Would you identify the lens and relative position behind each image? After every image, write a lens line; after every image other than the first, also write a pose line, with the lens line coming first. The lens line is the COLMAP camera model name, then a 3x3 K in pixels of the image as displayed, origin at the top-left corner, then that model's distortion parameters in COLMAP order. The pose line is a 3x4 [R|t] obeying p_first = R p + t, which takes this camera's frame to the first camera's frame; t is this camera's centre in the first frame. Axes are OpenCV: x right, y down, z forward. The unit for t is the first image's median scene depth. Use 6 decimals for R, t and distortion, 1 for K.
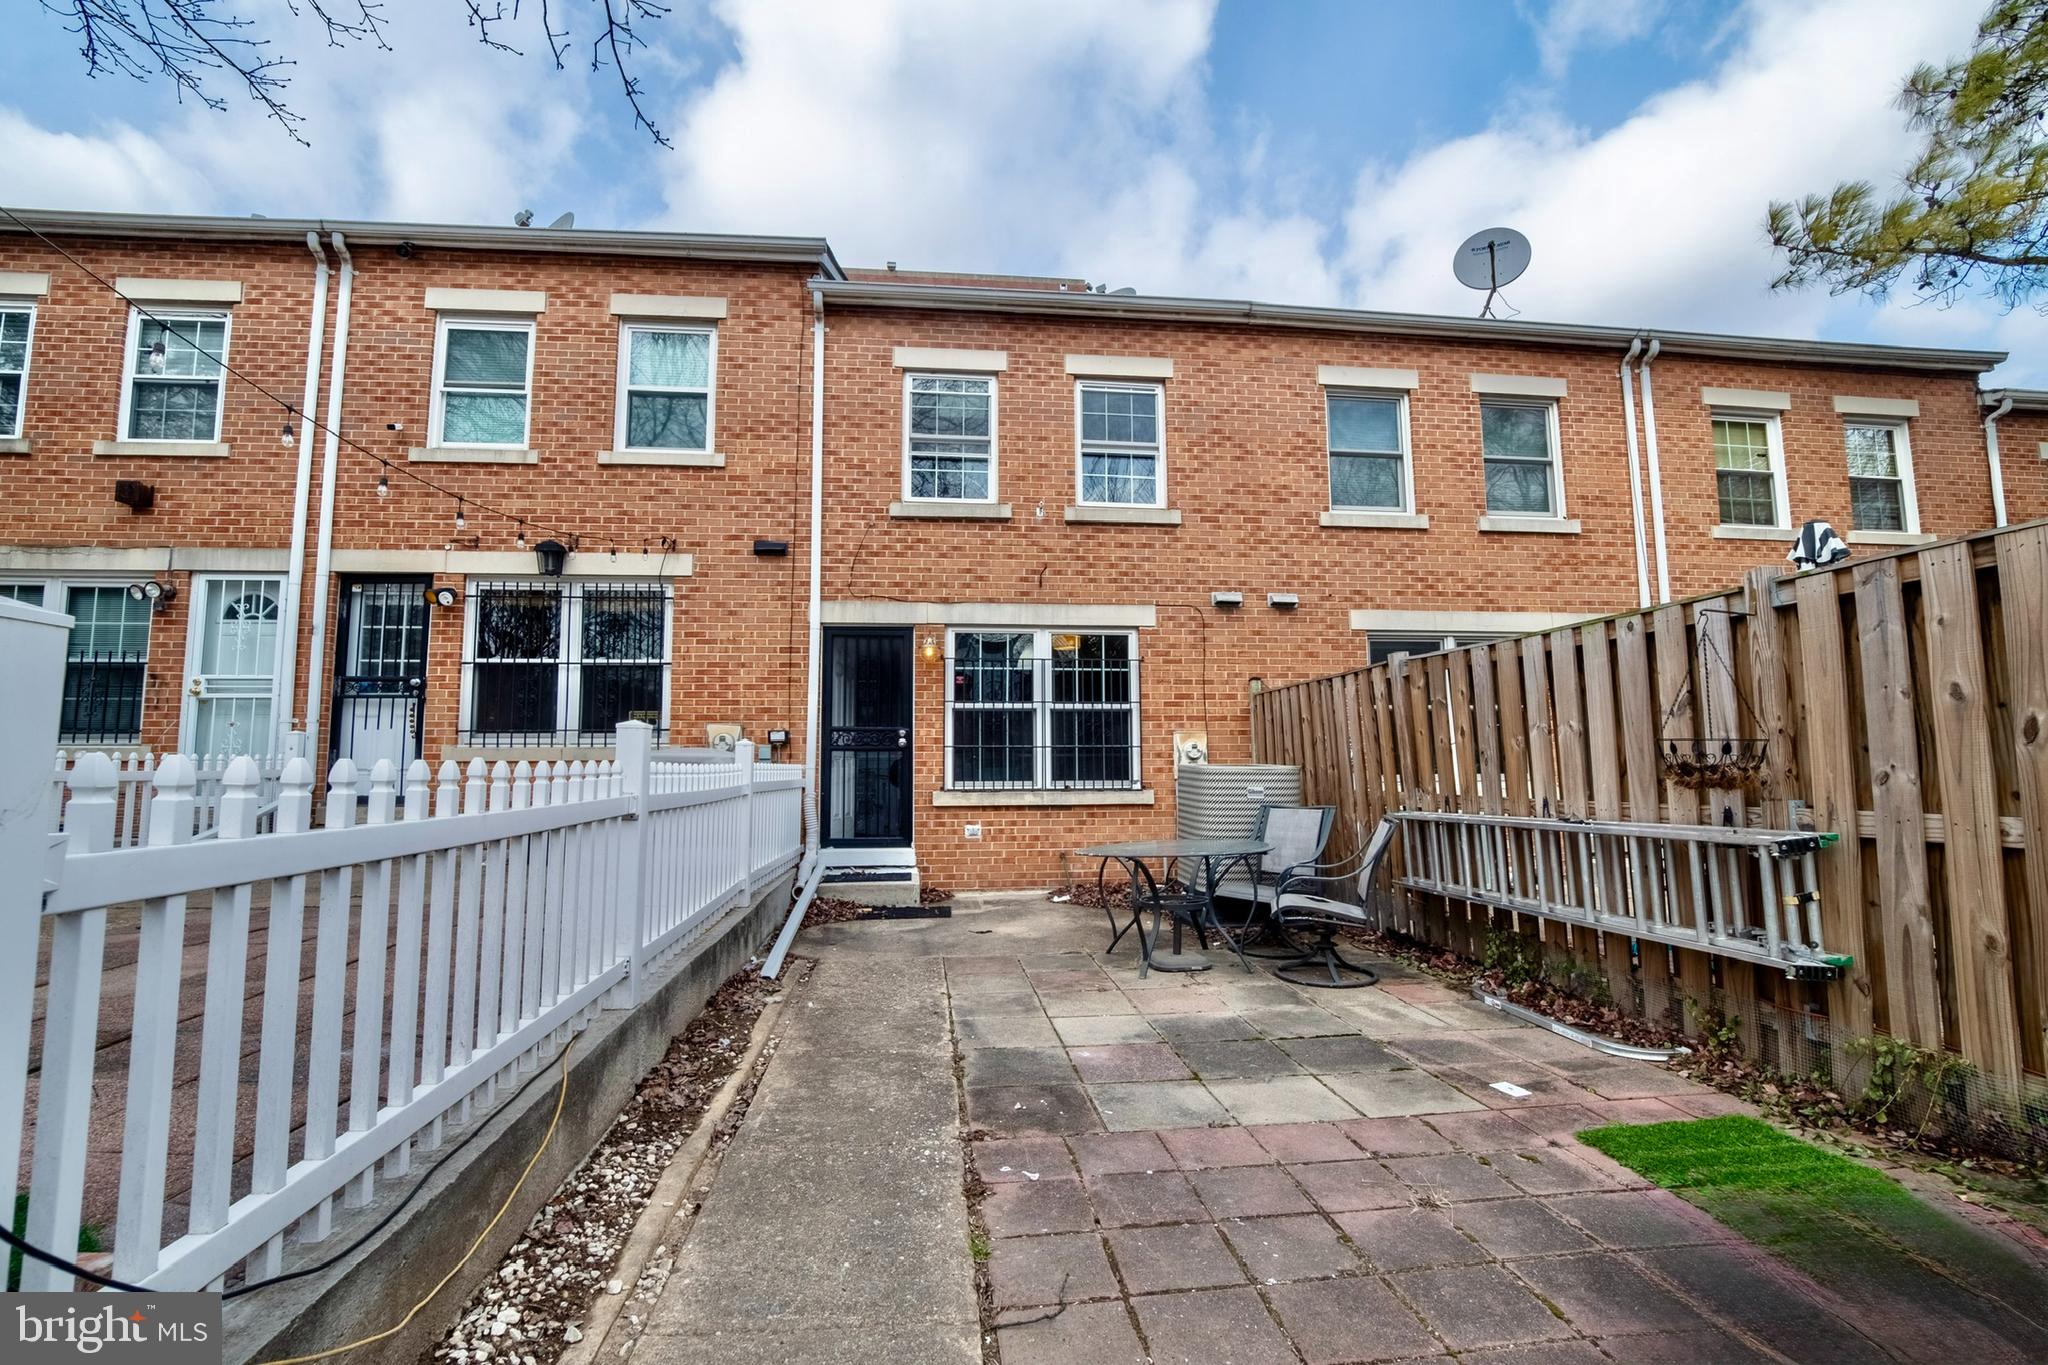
lens RADIAL K [[920.5, 0, 1024.0], [0, 920.5, 682.5], [0, 0, 1]] dist [-0.043516, 0.011034]
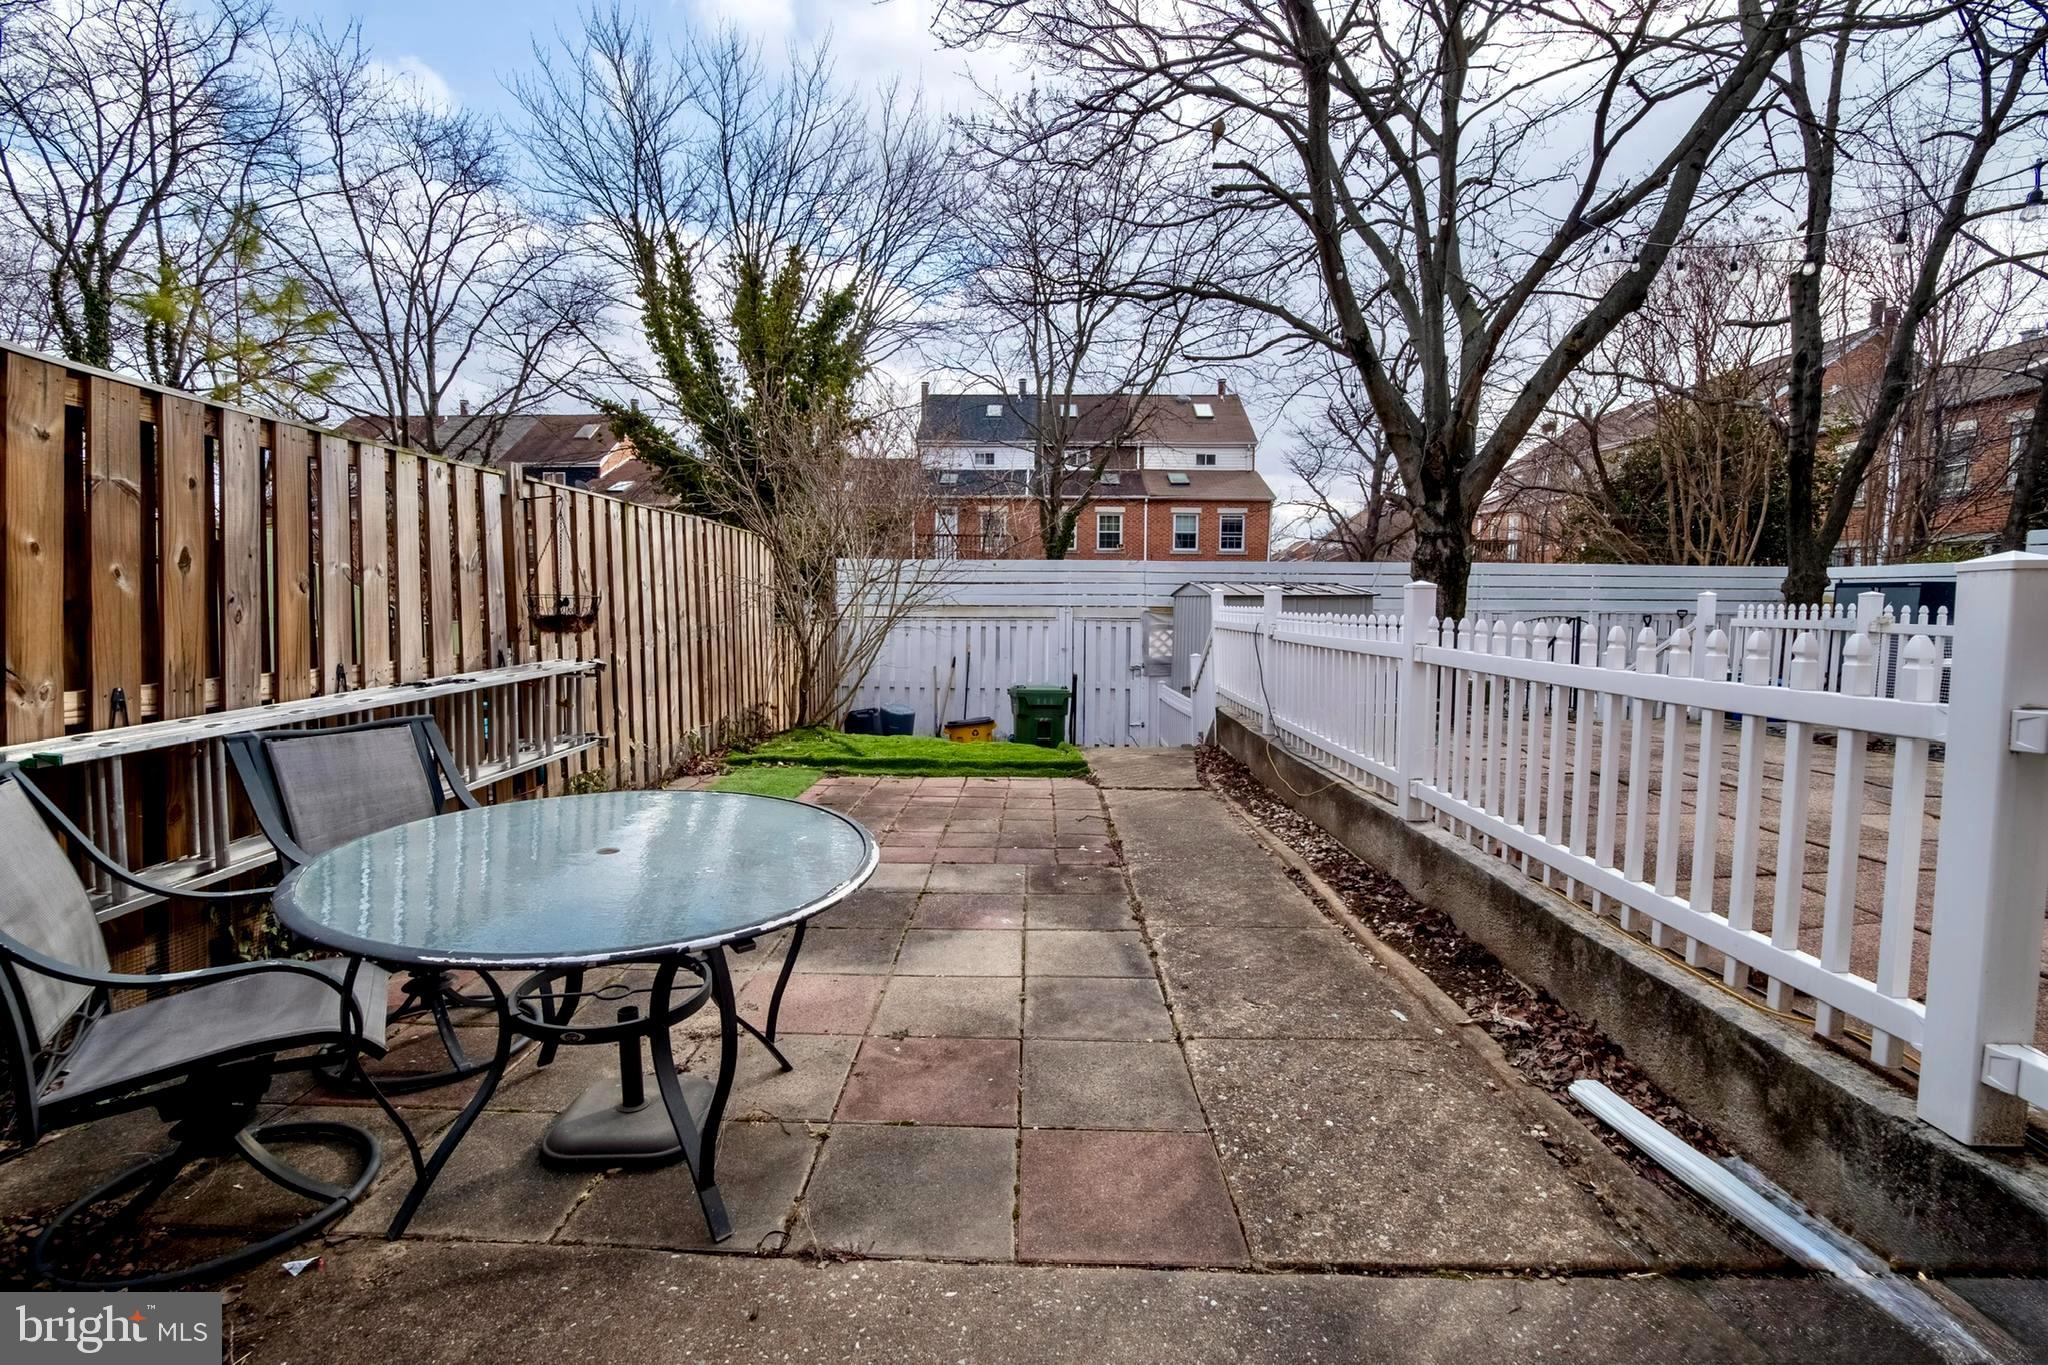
lens RADIAL K [[920.5, 0, 1024.0], [0, 920.5, 682.5], [0, 0, 1]] dist [-0.043516, 0.011034]
pose [[-0.993137, -0.012905, 0.116241, -0.064967], [-0.012643, 0.999916, 0.002985, 0.172419], [-0.116270, 0.001494, -0.993217, 2.173724]]
